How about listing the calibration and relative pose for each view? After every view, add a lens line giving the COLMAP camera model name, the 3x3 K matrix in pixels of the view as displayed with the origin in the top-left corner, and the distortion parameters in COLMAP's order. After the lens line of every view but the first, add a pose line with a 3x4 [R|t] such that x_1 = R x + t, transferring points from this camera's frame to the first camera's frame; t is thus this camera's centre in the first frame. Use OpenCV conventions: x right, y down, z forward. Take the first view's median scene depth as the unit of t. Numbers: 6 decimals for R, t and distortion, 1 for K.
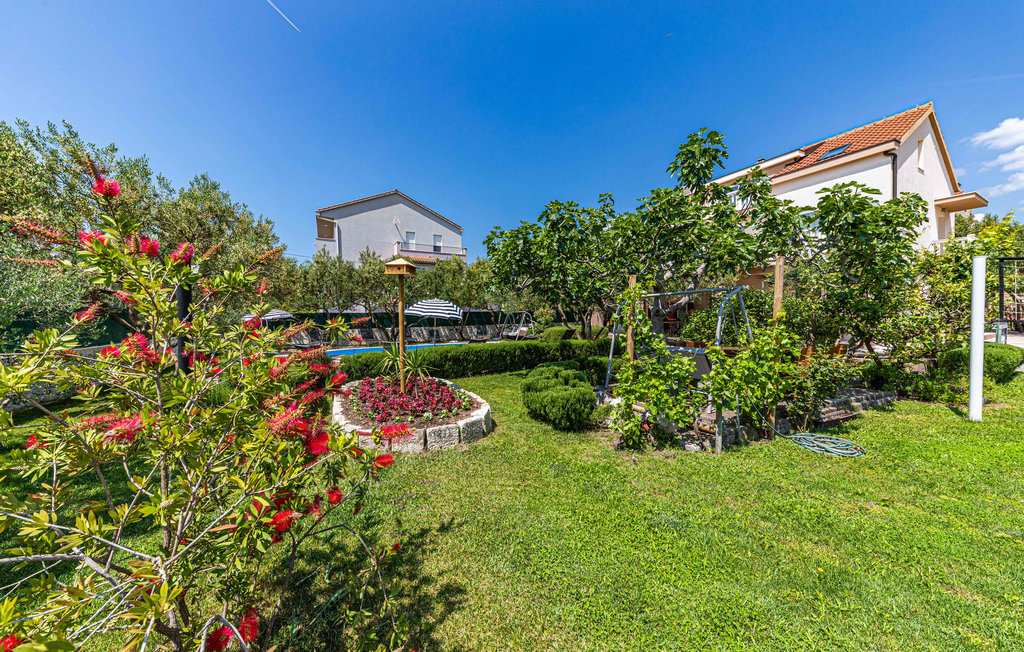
lens RADIAL K [[349.2, 0, 512.0], [0, 349.2, 326.0], [0, 0, 1]] dist [0.001769, 0.000015]
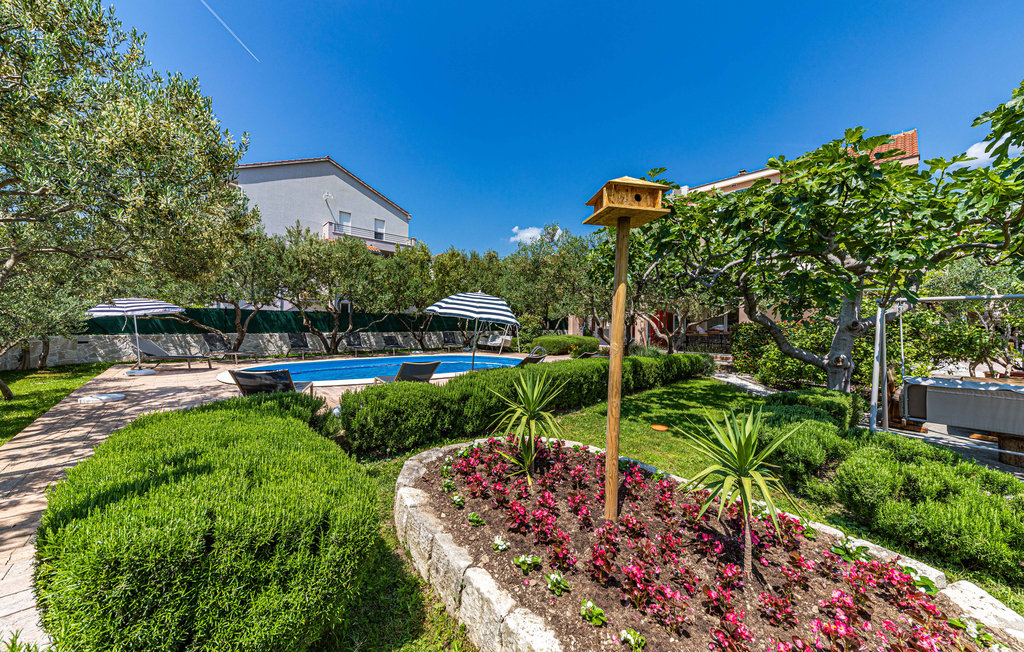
lens RADIAL K [[360.4, 0, 512.0], [0, 360.4, 326.0], [0, 0, 1]] dist [-0.000057, -0.000024]
pose [[0.973721, 0.027727, 0.226049, -0.155095], [-0.023835, 0.999517, -0.019927, -0.003035], [-0.226493, 0.014015, 0.973912, 0.183745]]
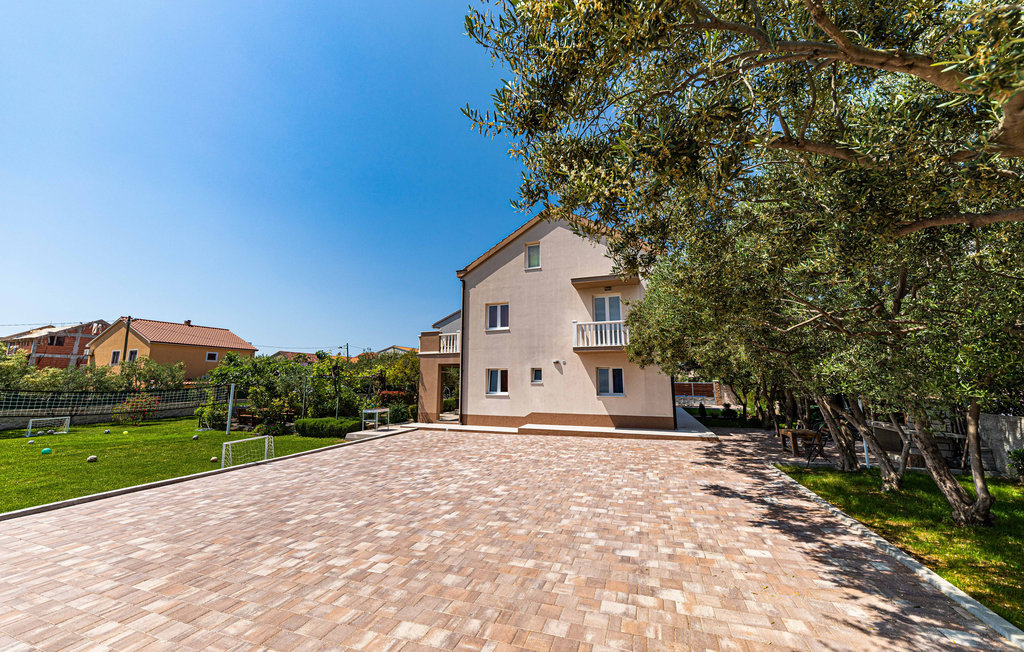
lens RADIAL K [[349.2, 0, 512.0], [0, 349.2, 326.0], [0, 0, 1]] dist [0.001769, 0.000015]
pose [[0.655142, -0.101491, -0.748658, 1.468359], [-0.020599, 0.988168, -0.151986, -0.074406], [0.755225, 0.114994, 0.645299, 0.193128]]
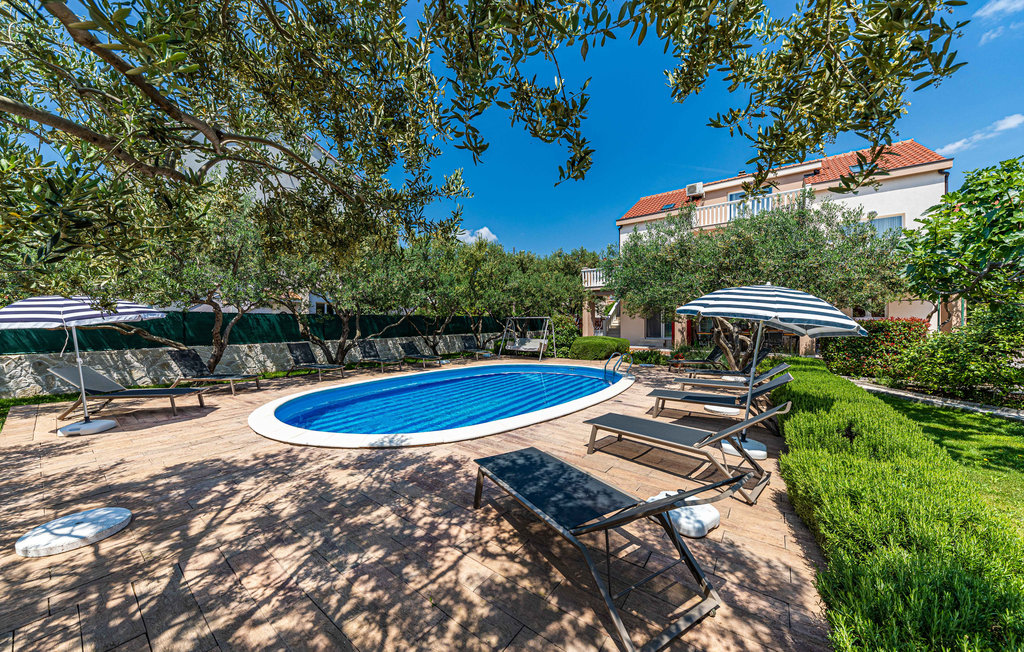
lens RADIAL K [[349.2, 0, 512.0], [0, 349.2, 326.0], [0, 0, 1]] dist [0.001769, 0.000015]
pose [[0.914009, 0.009652, 0.405579, -0.335542], [-0.001693, 0.999799, -0.019979, -0.009421], [-0.405690, 0.017574, 0.913842, 0.385795]]
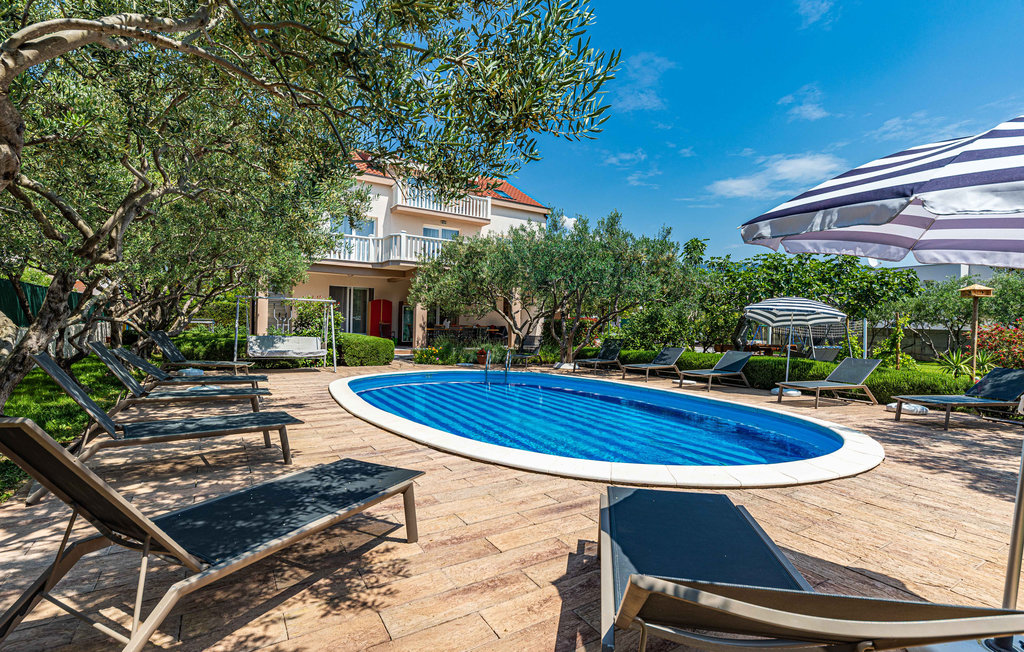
lens RADIAL K [[469.7, 0, 512.0], [0, 469.7, 326.0], [0, 0, 1]] dist [0.000372, 0.000012]
pose [[-0.043231, 0.014393, 0.998961, -0.585817], [-0.000444, 0.999896, -0.014426, -0.001656], [-0.999065, -0.001067, -0.043220, 0.816563]]
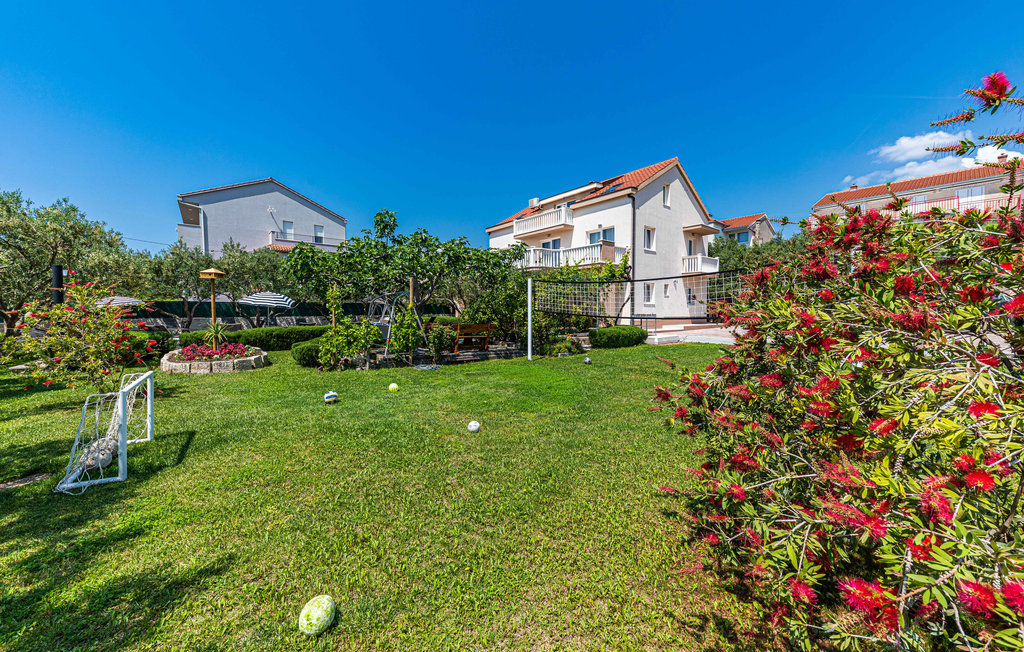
lens RADIAL K [[376.8, 0, 512.0], [0, 376.8, 326.0], [0, 0, 1]] dist [0.023824, -0.016709]
pose [[0.982132, 0.003266, 0.188166, 0.209134], [-0.006445, 0.999847, 0.016283, 0.010746], [-0.188084, -0.017205, 0.982002, -0.290644]]
